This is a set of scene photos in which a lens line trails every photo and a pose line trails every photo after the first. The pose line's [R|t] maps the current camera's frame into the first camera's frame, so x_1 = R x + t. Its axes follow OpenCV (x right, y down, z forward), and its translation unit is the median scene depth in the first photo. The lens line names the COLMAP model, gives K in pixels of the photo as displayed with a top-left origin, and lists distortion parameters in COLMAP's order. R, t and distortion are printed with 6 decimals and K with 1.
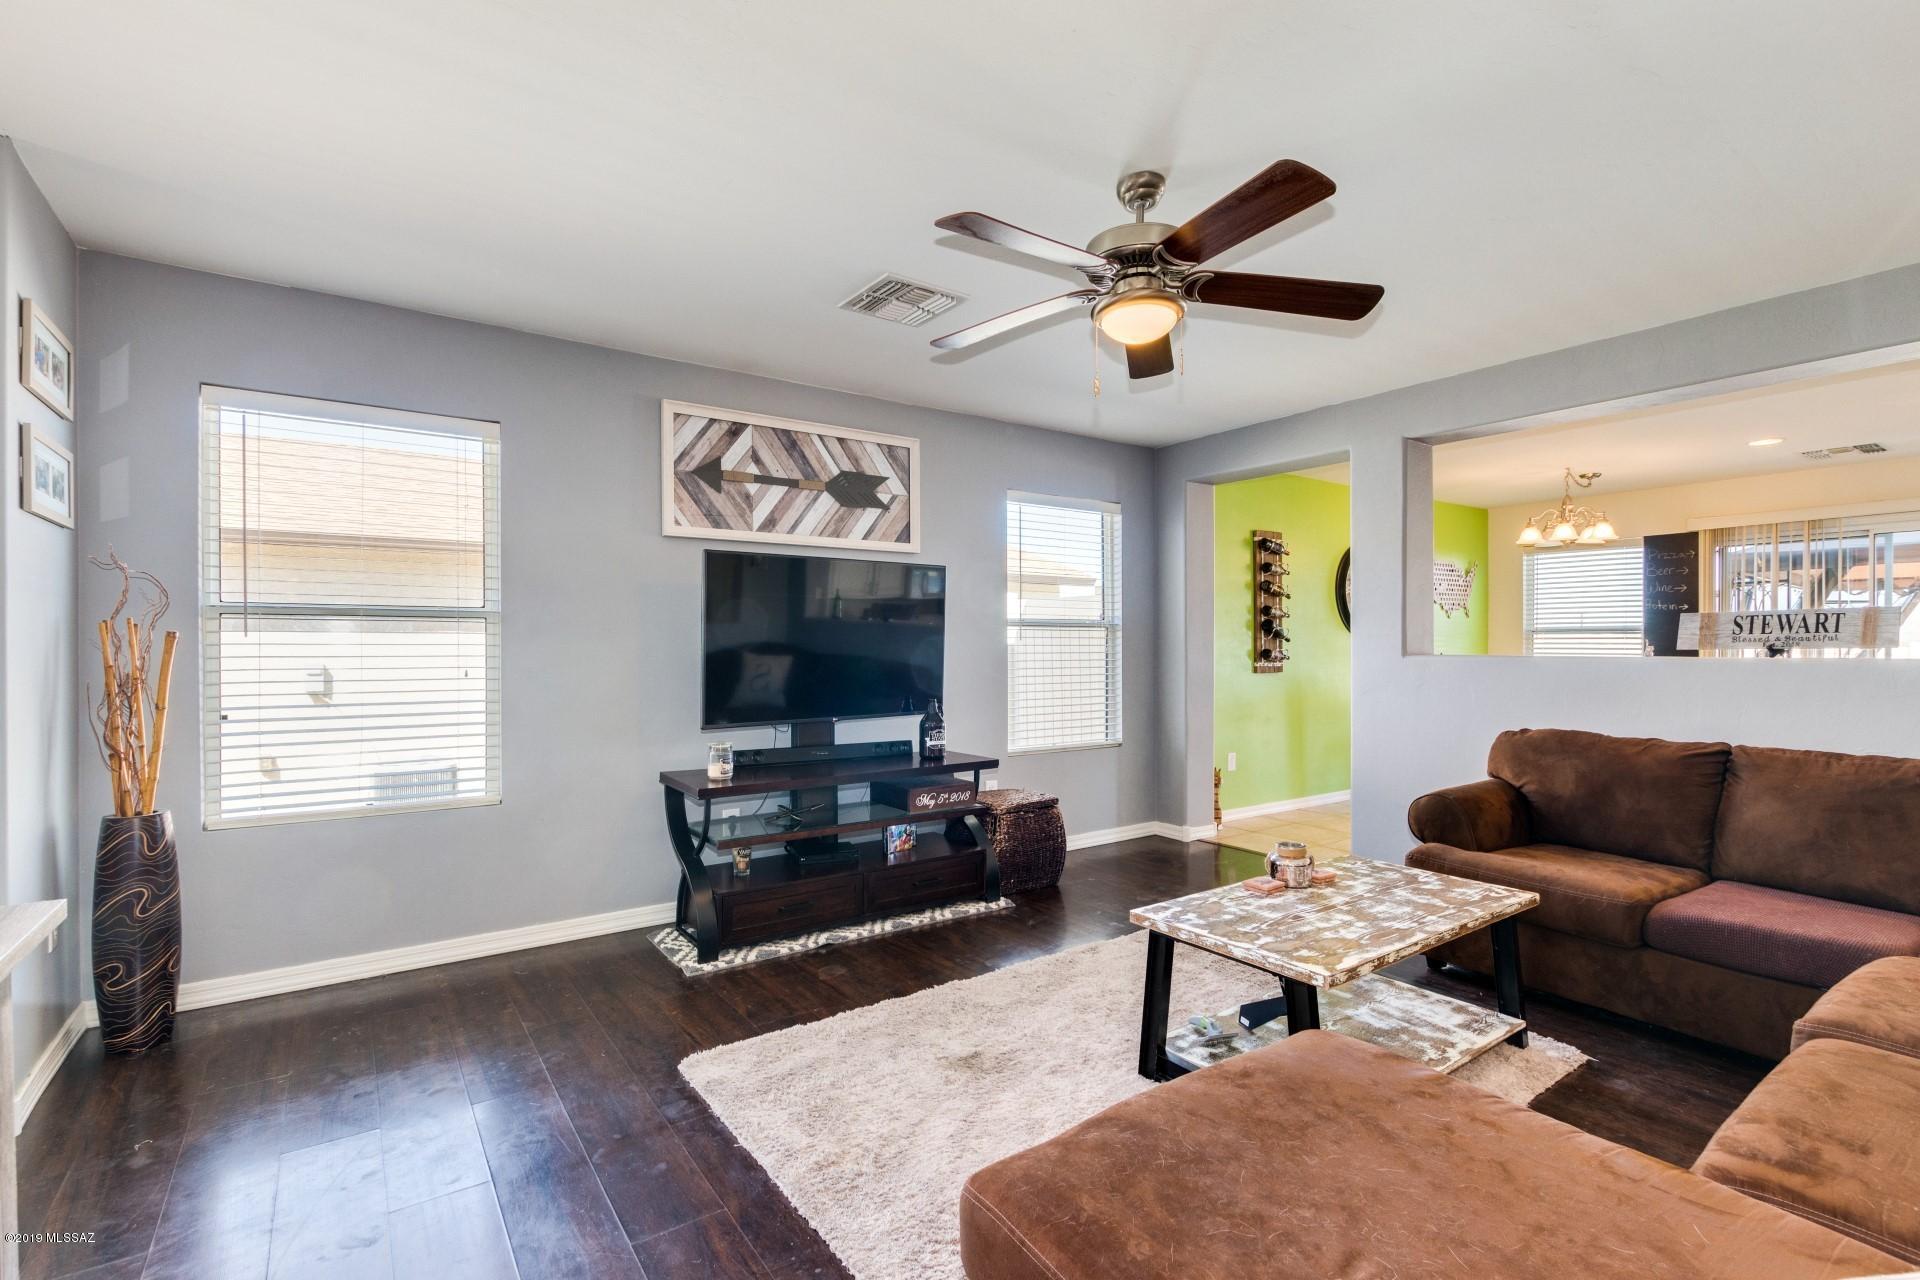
lens RADIAL K [[874.3, 0, 957.1], [0, 874.3, 648.7], [0, 0, 1]] dist [0.001656, -0.000310]
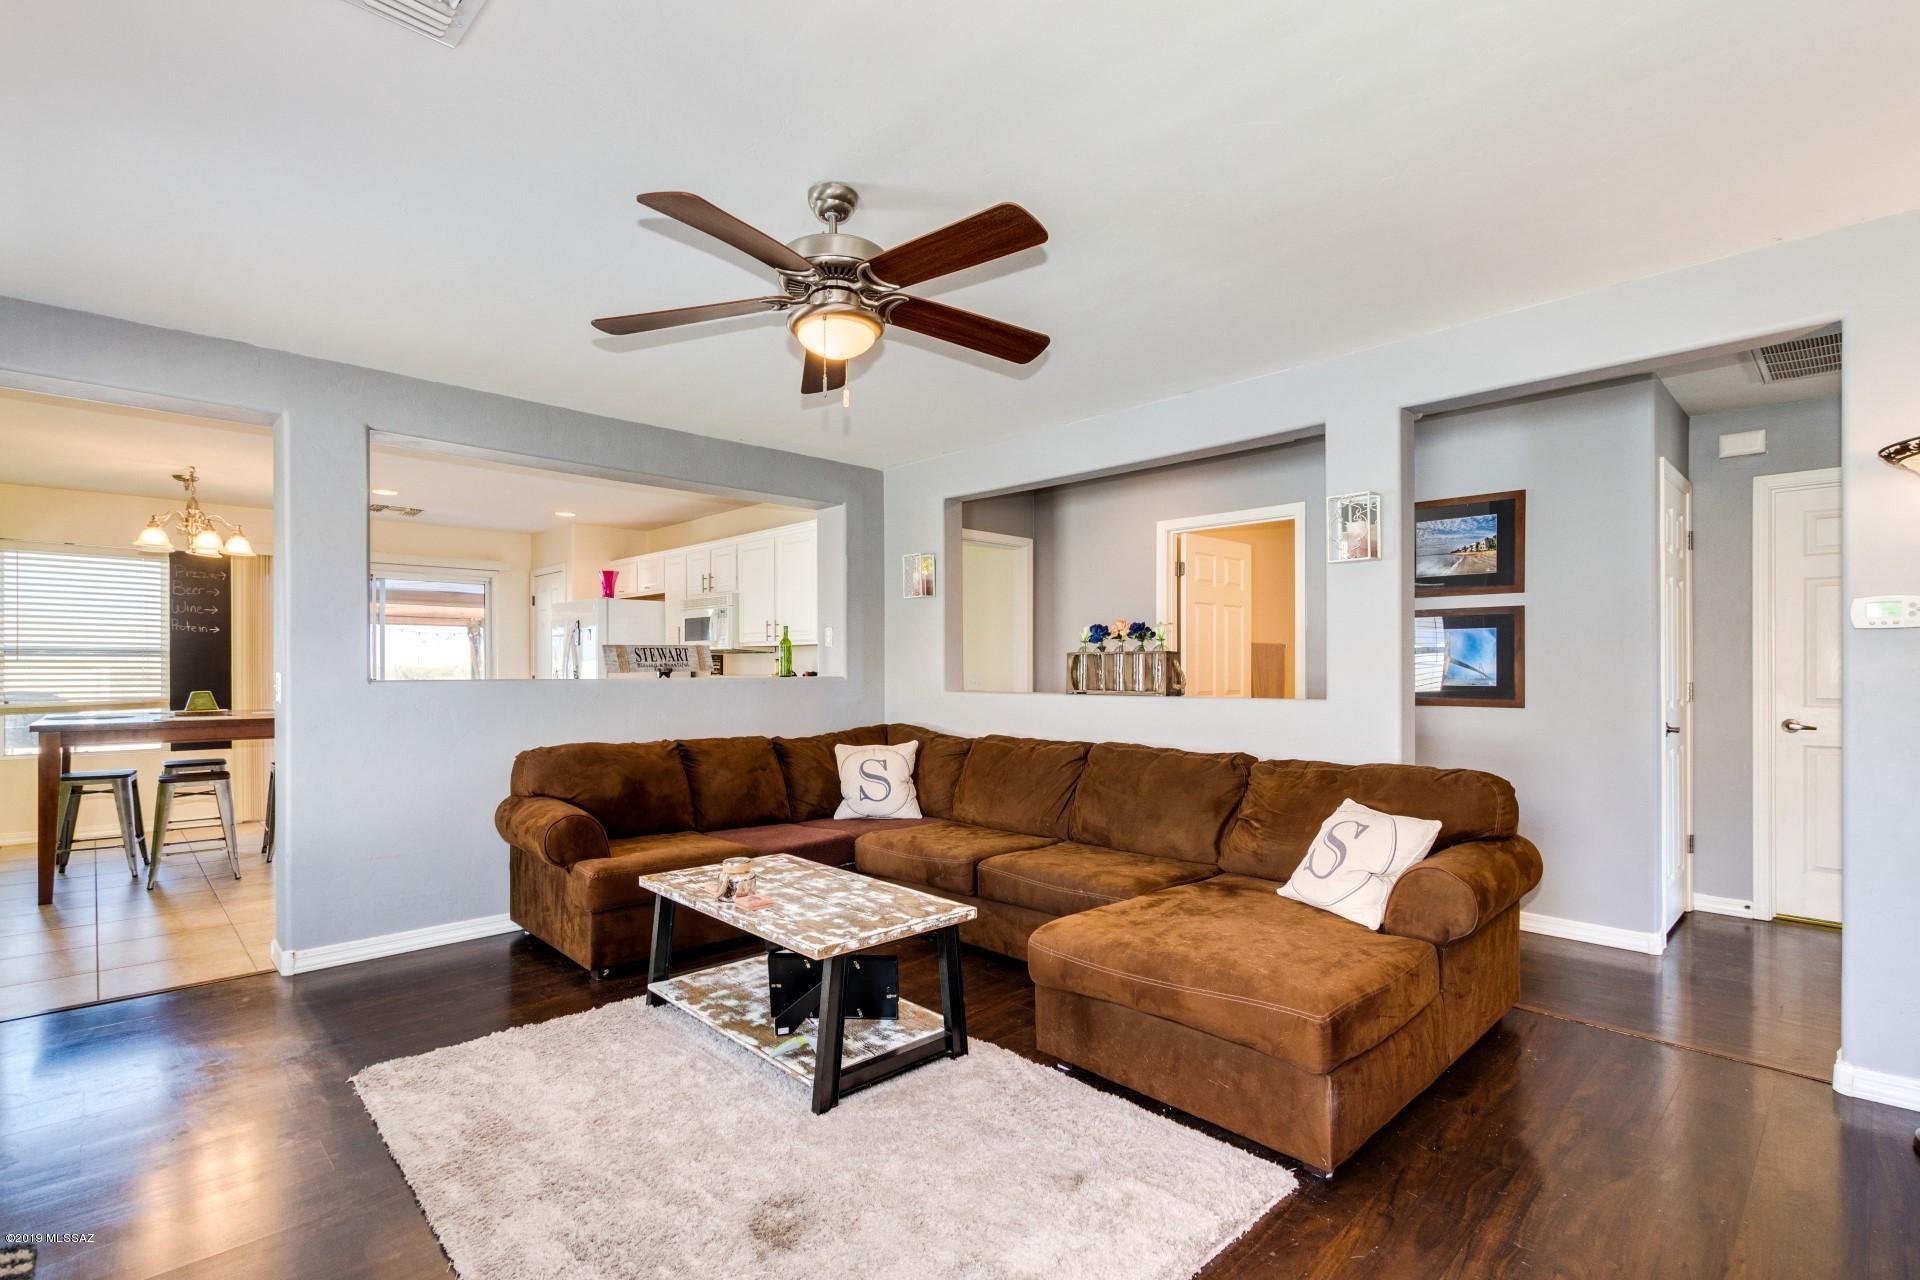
lens RADIAL K [[874.3, 0, 957.1], [0, 874.3, 648.7], [0, 0, 1]] dist [0.001656, -0.000310]
pose [[-0.158809, 0.021553, 0.987074, -0.396047], [0.004945, 0.999767, -0.021035, -0.002874], [-0.987297, 0.001540, -0.158878, 0.527881]]
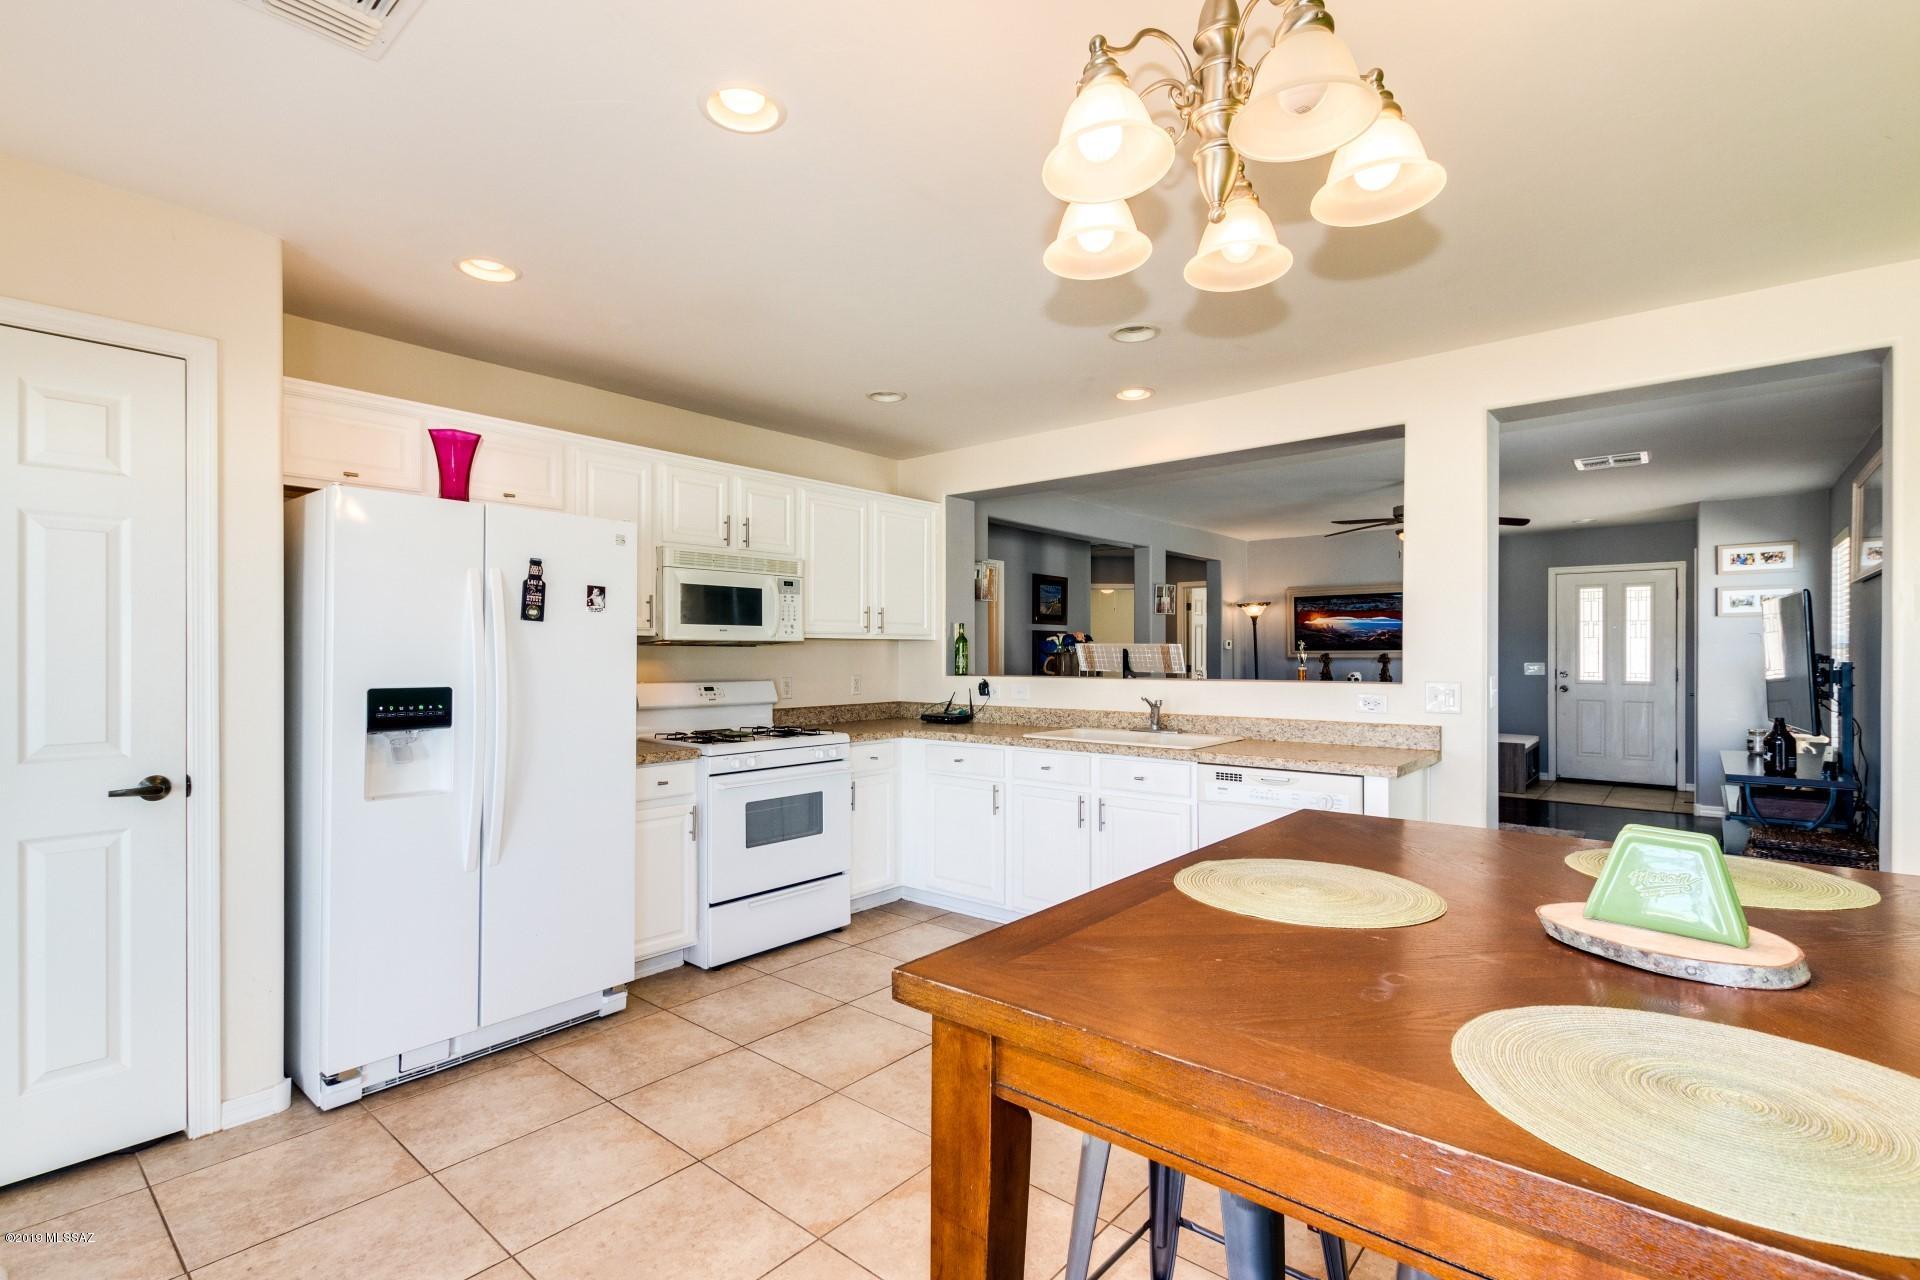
lens RADIAL K [[874.3, 0, 957.1], [0, 874.3, 648.7], [0, 0, 1]] dist [0.001656, -0.000310]
pose [[-0.966591, 0.000878, -0.256324, 1.124375], [0.000905, 1.000000, 0.000014, -0.025628], [0.256323, -0.000218, -0.966591, 1.636062]]
